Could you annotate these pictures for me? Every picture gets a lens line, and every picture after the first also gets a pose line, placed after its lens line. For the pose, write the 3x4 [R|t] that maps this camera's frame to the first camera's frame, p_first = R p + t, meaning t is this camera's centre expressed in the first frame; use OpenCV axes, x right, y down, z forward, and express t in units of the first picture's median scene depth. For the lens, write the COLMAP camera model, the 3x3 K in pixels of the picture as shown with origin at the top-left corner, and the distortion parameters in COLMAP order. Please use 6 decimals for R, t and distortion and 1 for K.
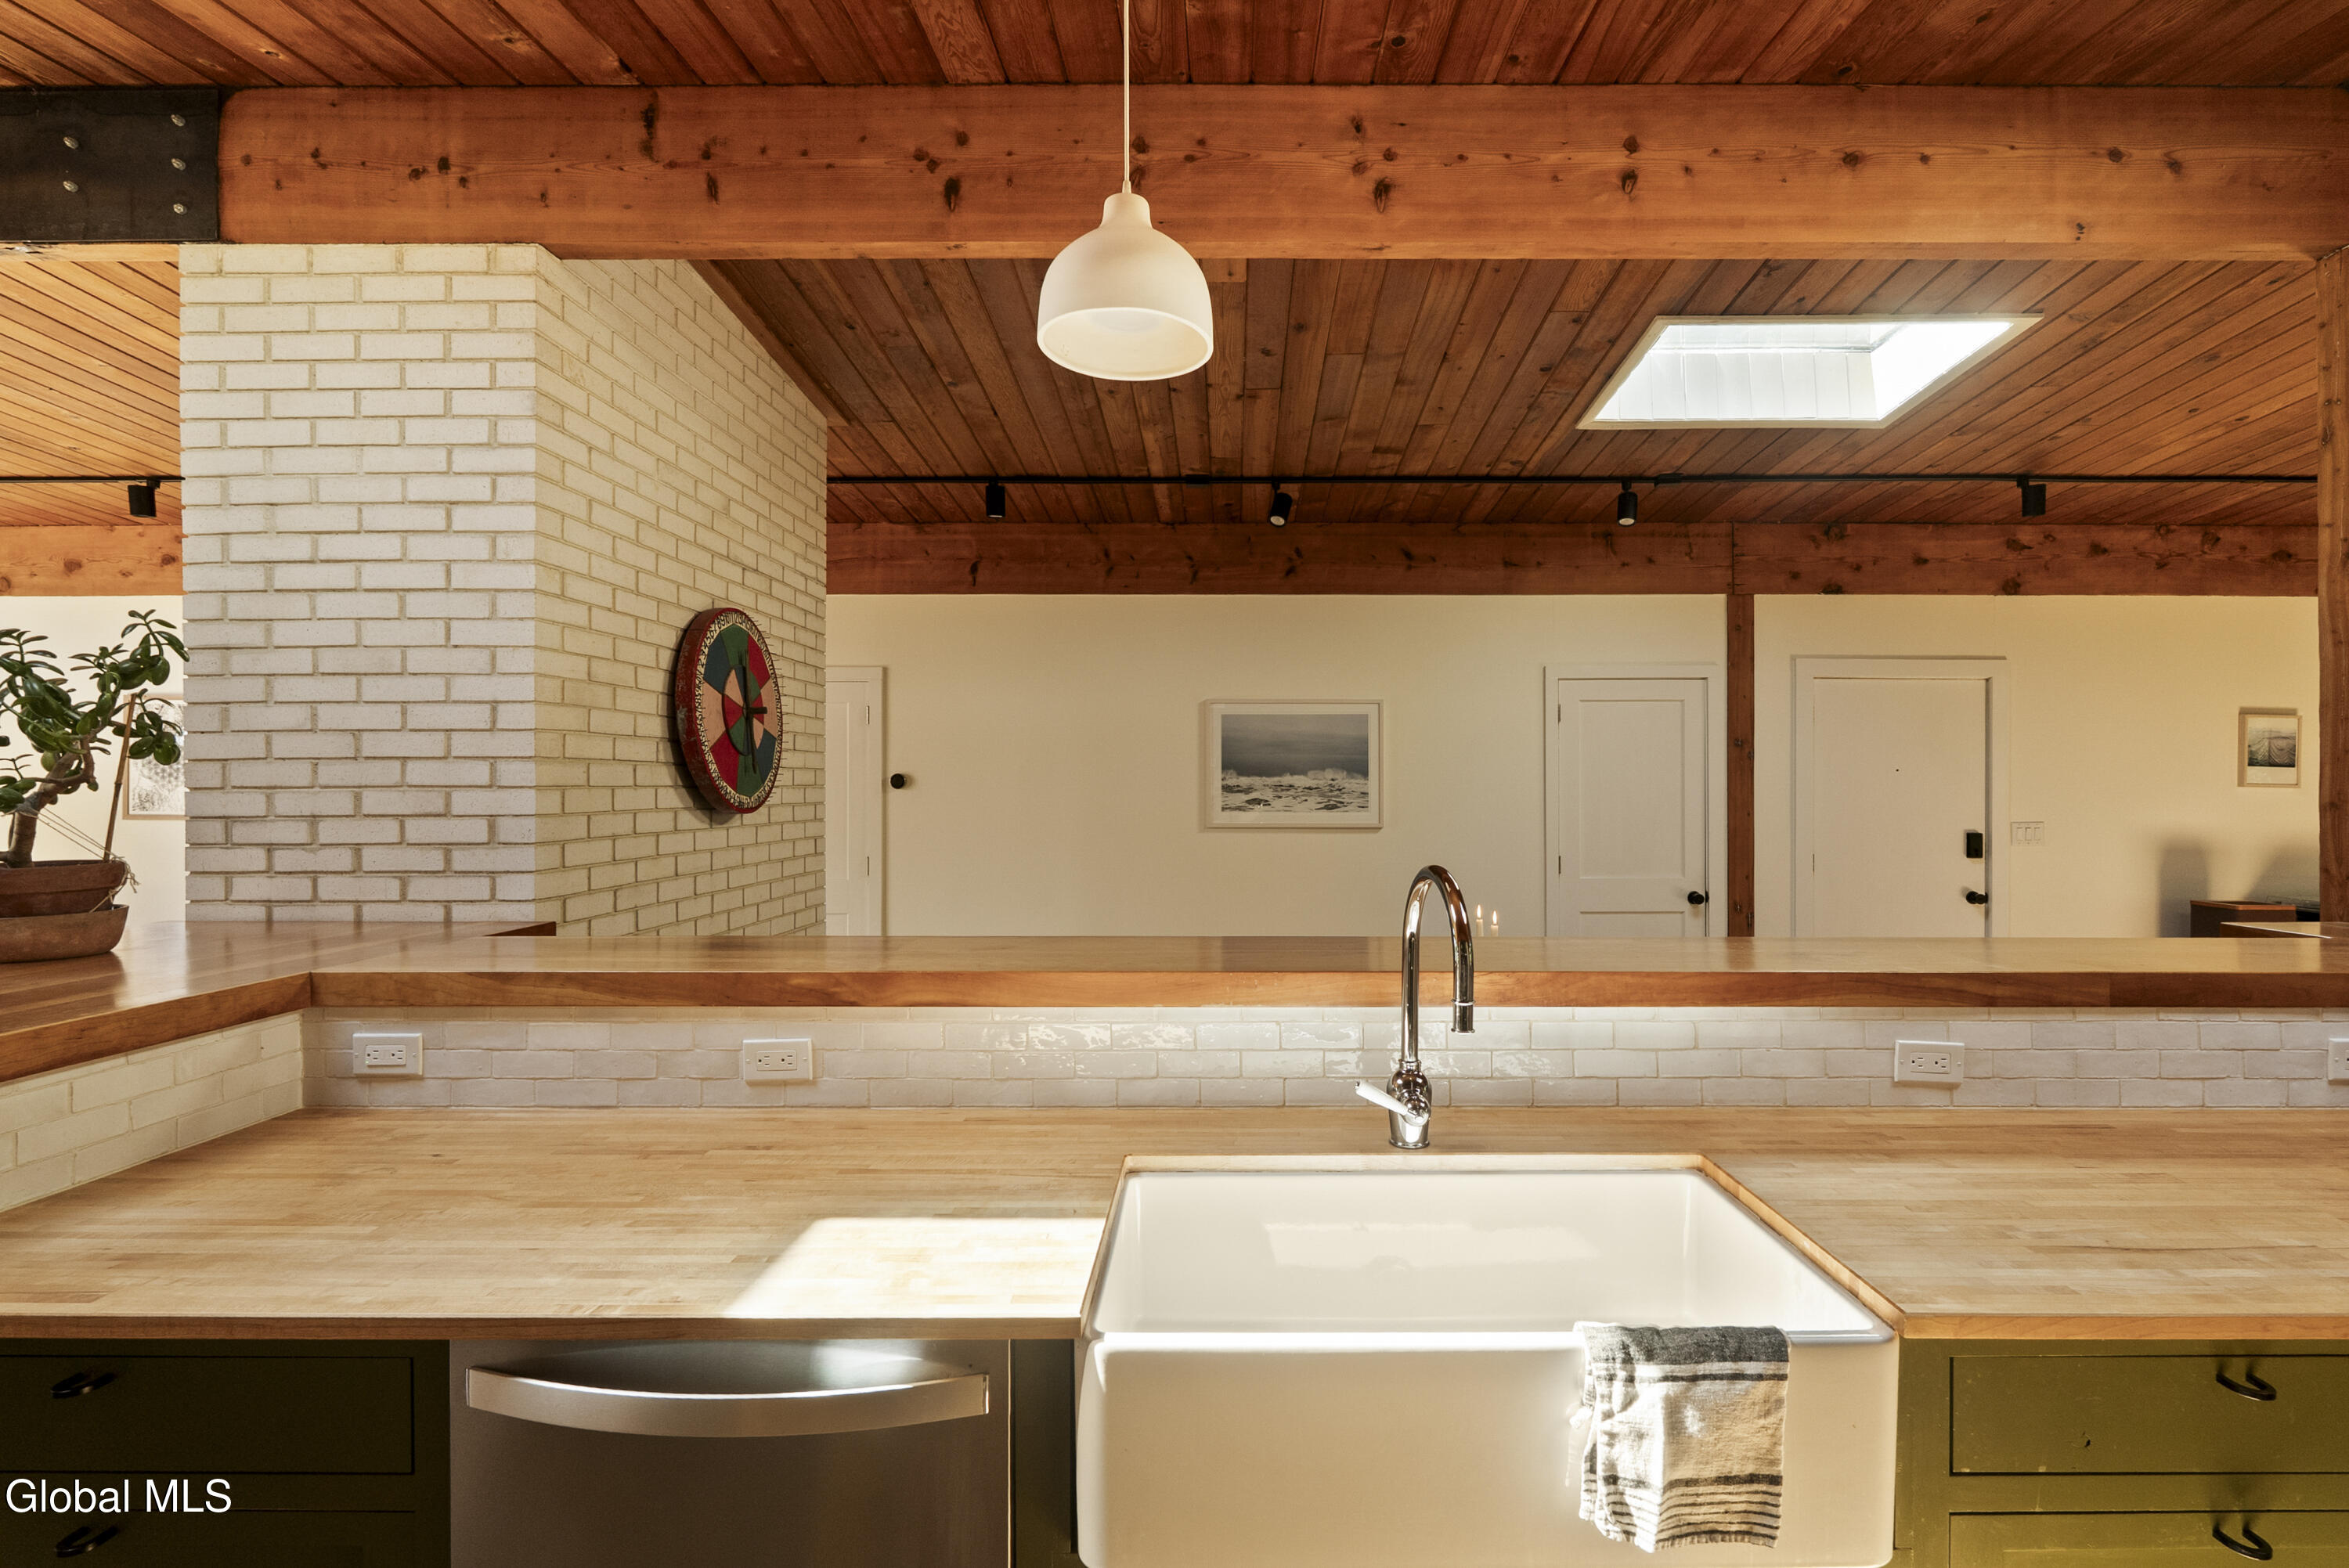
lens RADIAL K [[1058.6, 0, 1220.1], [0, 1058.6, 798.2], [0, 0, 1]] dist [-0.005076, -0.000326]
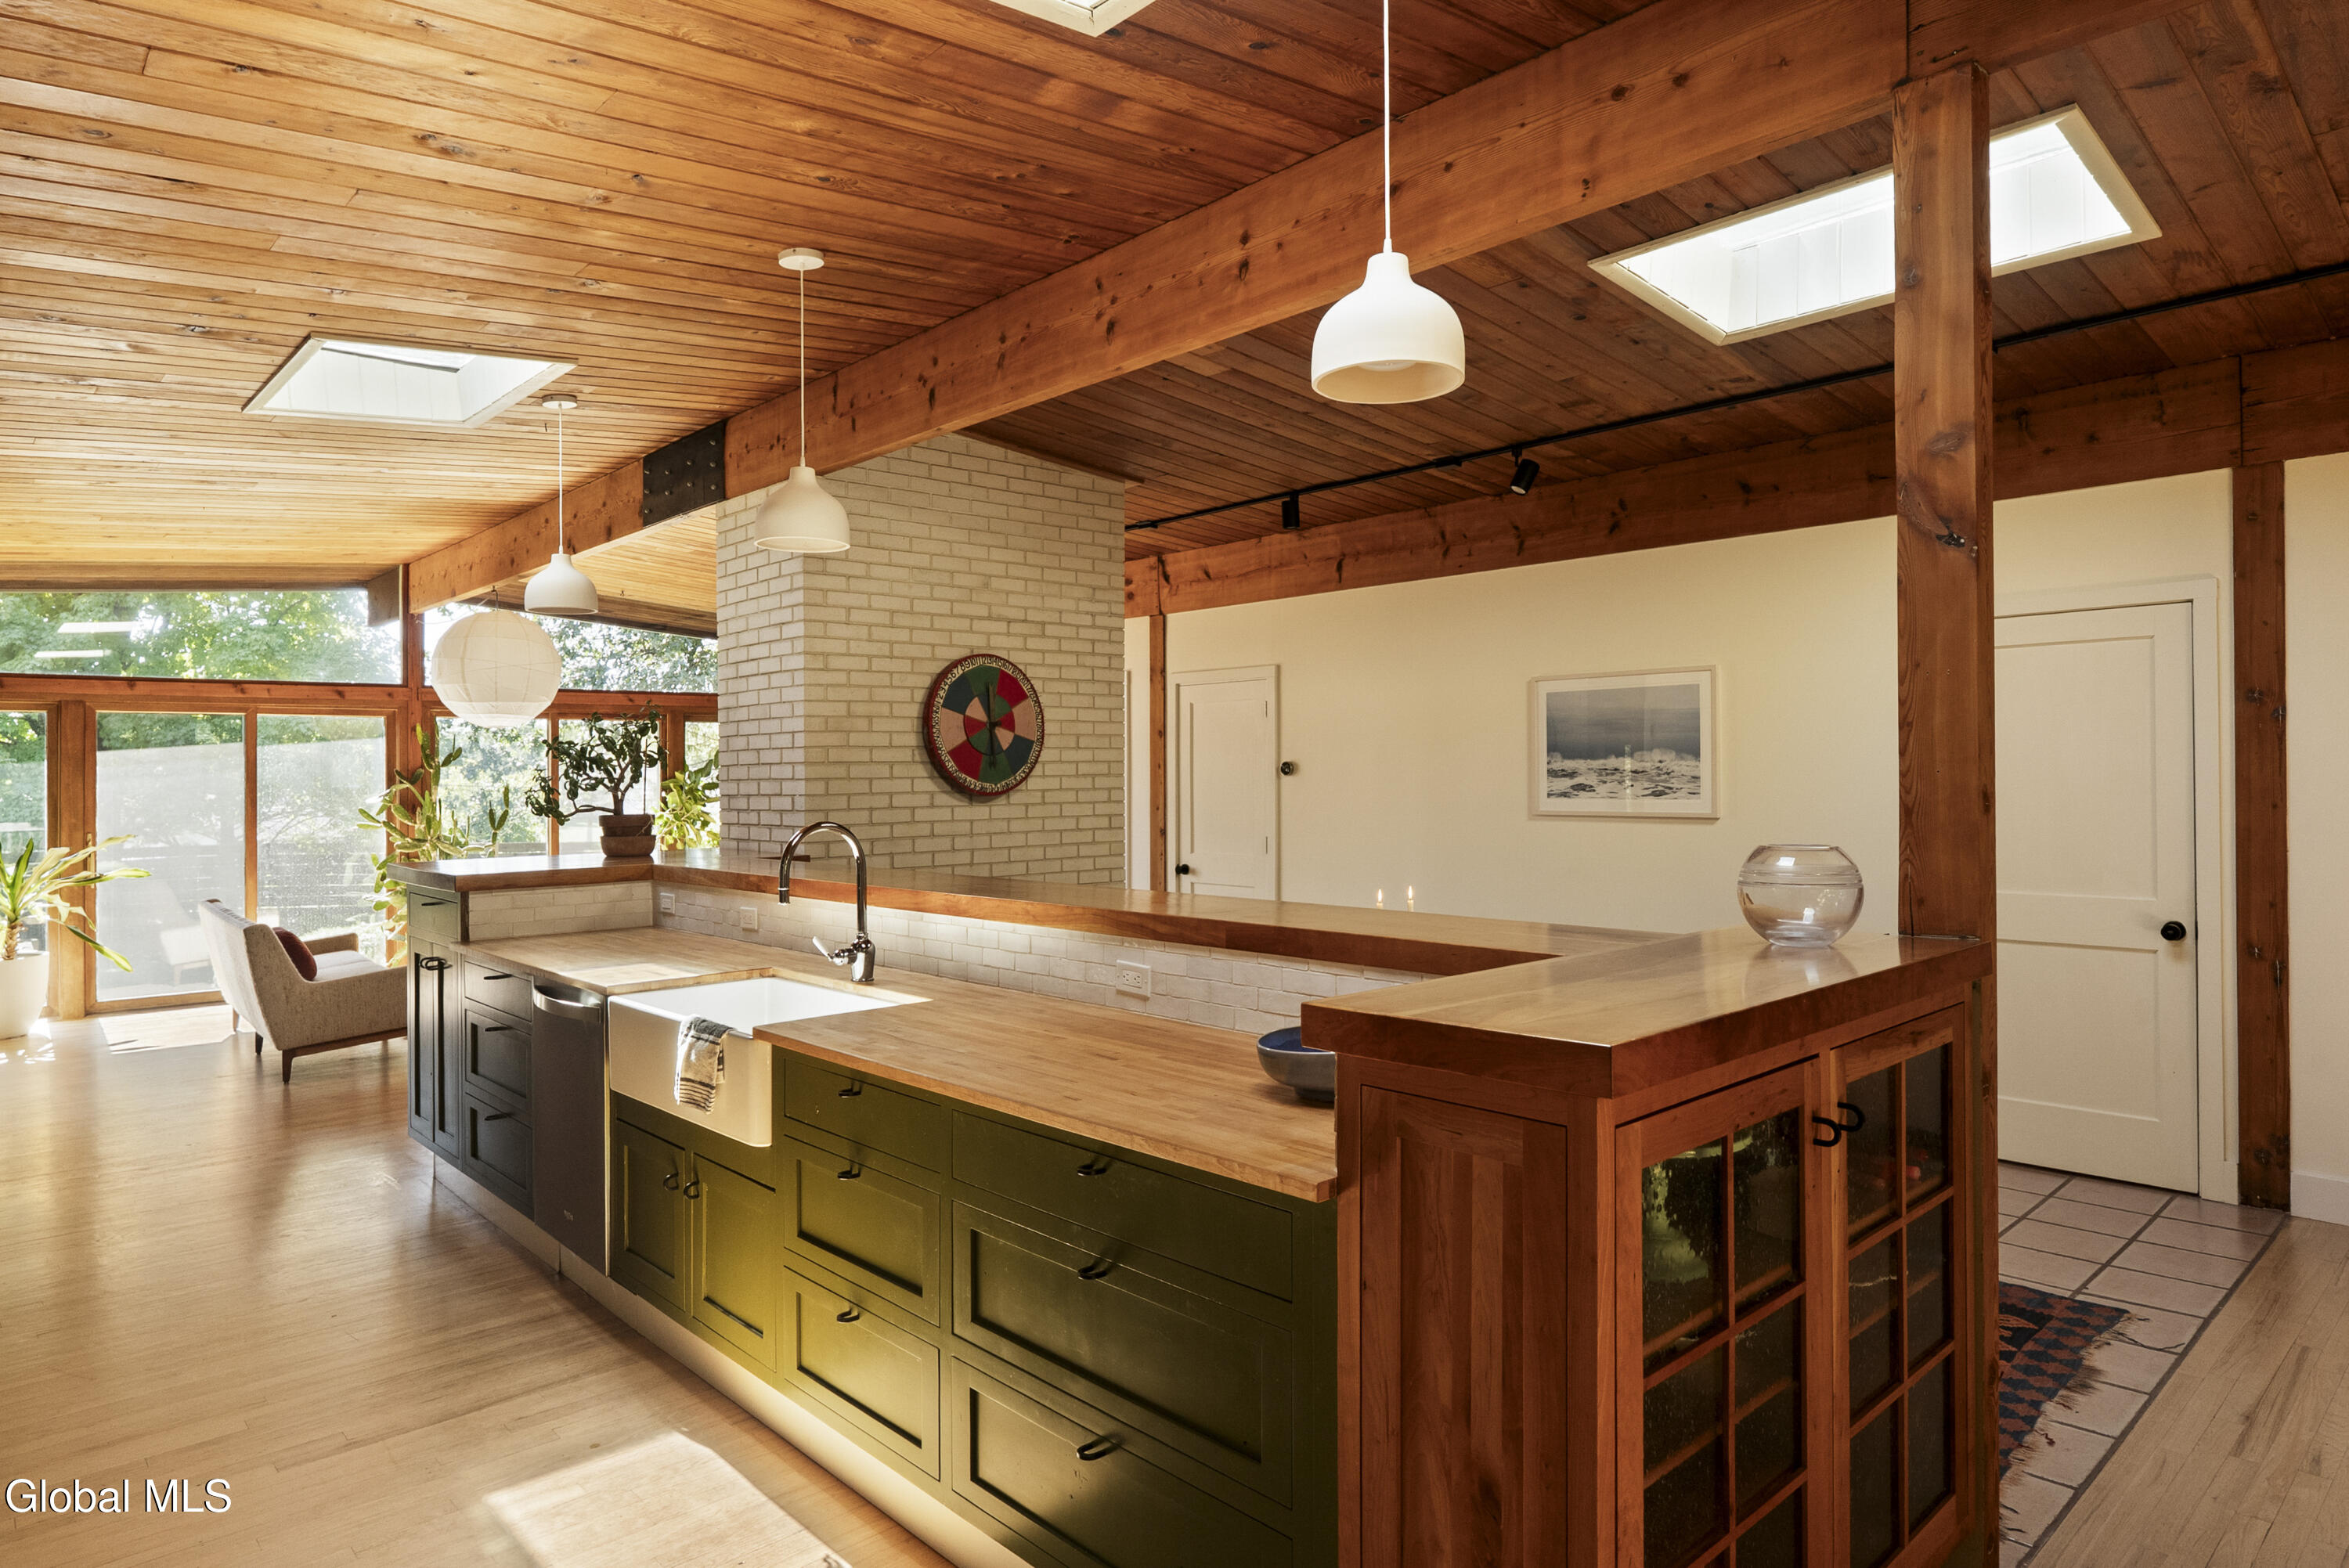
lens RADIAL K [[1378.6, 0, 1174.5], [0, 1378.6, 784.0], [0, 0, 1]] dist [0.000964, 0.000963]
pose [[0.678329, -0.002441, -0.734755, 0.666314], [0.002751, 0.999996, -0.000782, 0.000484], [0.734753, -0.001491, 0.678333, -0.054073]]
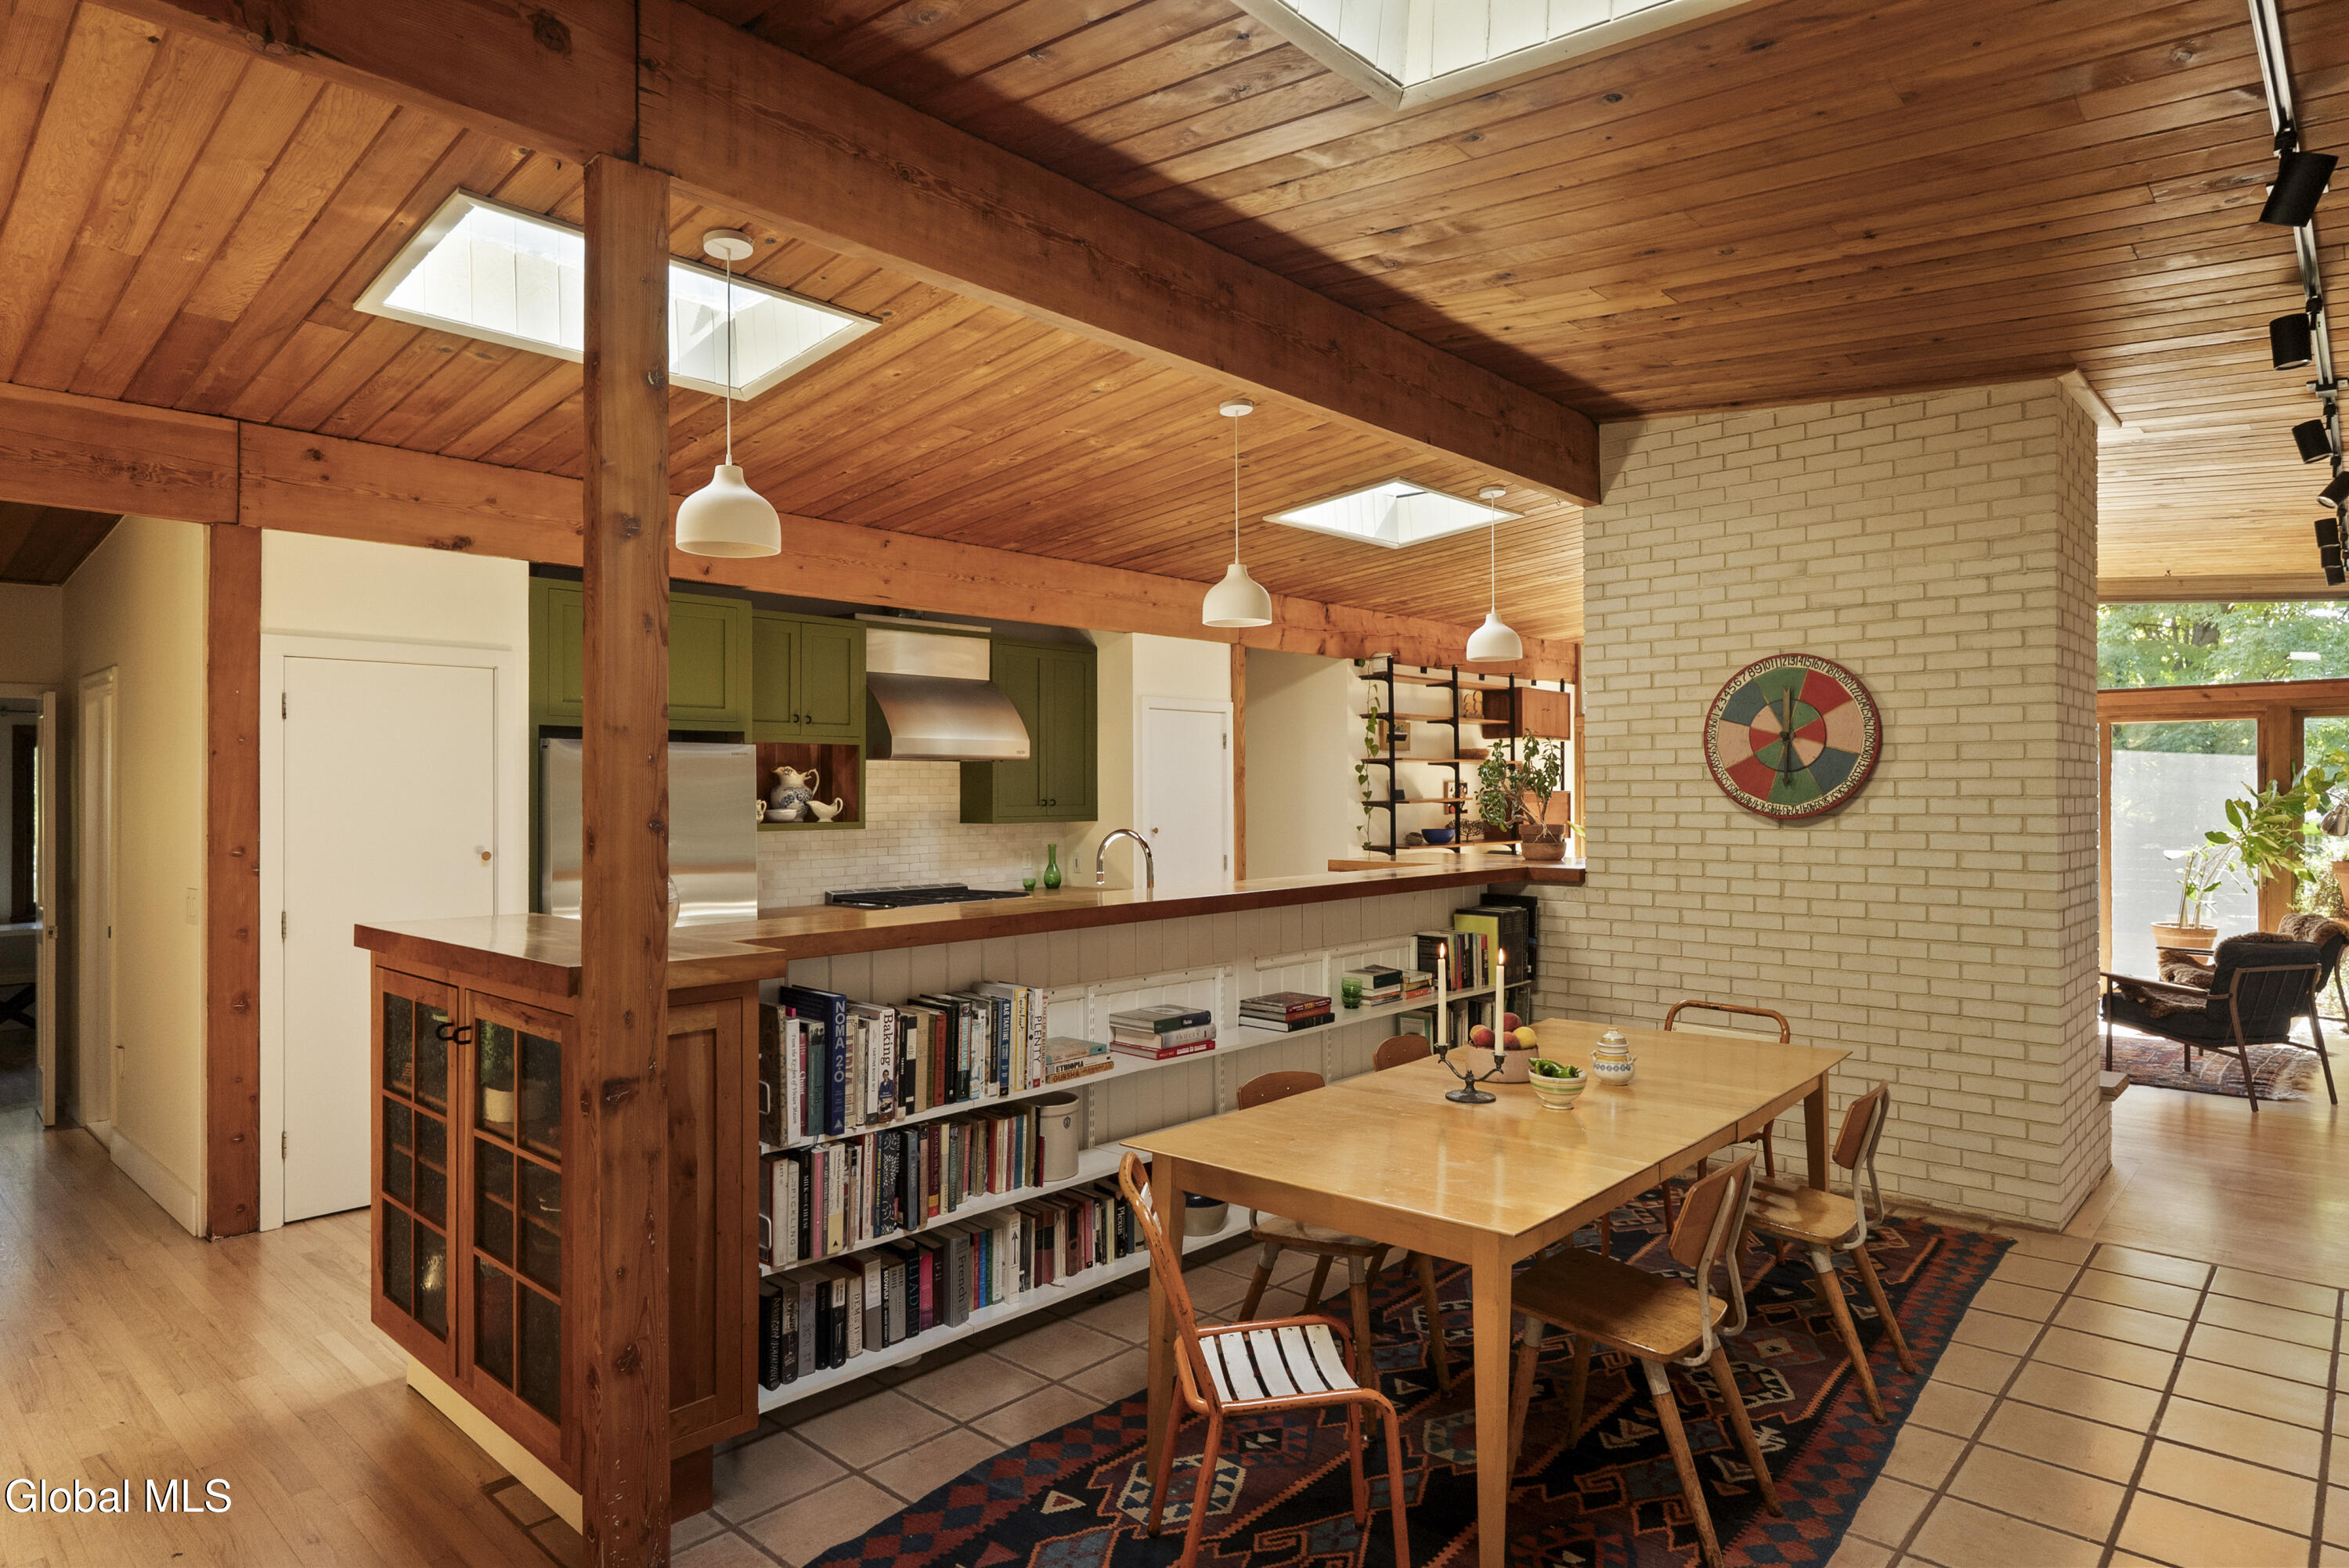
lens RADIAL K [[1307.6, 0, 1174.5], [0, 1307.6, 784.0], [0, 0, 1]] dist [0.000479, 0.000061]
pose [[-0.679444, -0.001163, -0.733726, 0.699872], [-0.004786, 0.999984, 0.002847, -0.016504], [0.733712, 0.005446, -0.679439, 0.917142]]
